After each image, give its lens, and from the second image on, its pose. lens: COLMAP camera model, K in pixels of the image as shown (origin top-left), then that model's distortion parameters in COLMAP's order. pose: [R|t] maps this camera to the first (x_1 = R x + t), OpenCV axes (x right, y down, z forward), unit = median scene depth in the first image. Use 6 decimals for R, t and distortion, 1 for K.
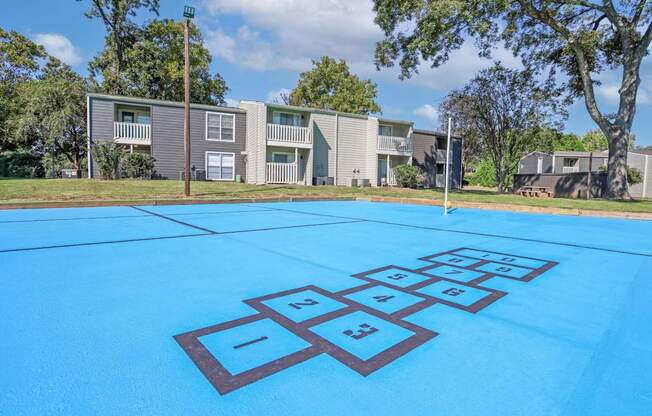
lens RADIAL K [[314.7, 0, 326.0], [0, 314.7, 208.0], [0, 0, 1]] dist [-0.065237, 0.026358]
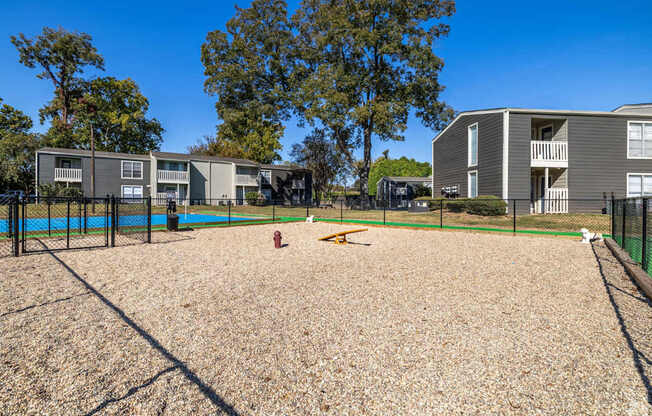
lens RADIAL K [[284.2, 0, 324.7], [0, 284.2, 202.9], [0, 0, 1]] dist [-0.003654, -0.000493]
pose [[0.991596, -0.017959, 0.128117, 0.438436], [0.025811, 0.997871, -0.059892, 0.020980], [-0.126769, 0.062696, 0.989949, -0.540500]]
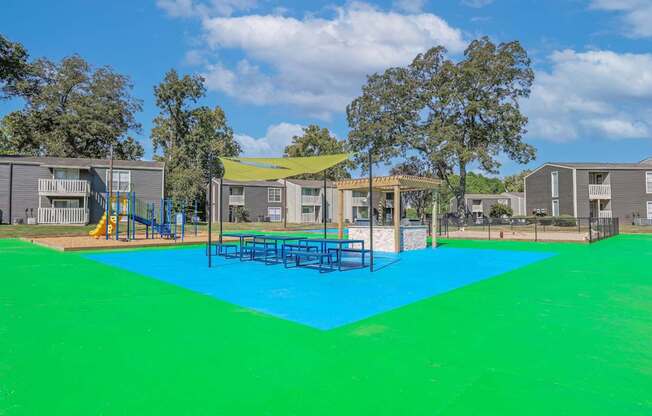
lens RADIAL K [[364.9, 0, 326.0], [0, 364.9, 208.0], [0, 0, 1]] dist [-0.014750, 0.002321]
pose [[0.996376, -0.022268, 0.082093, -0.199075], [0.030066, 0.995021, -0.095018, 0.056794], [-0.079569, 0.097142, 0.992085, -1.335303]]
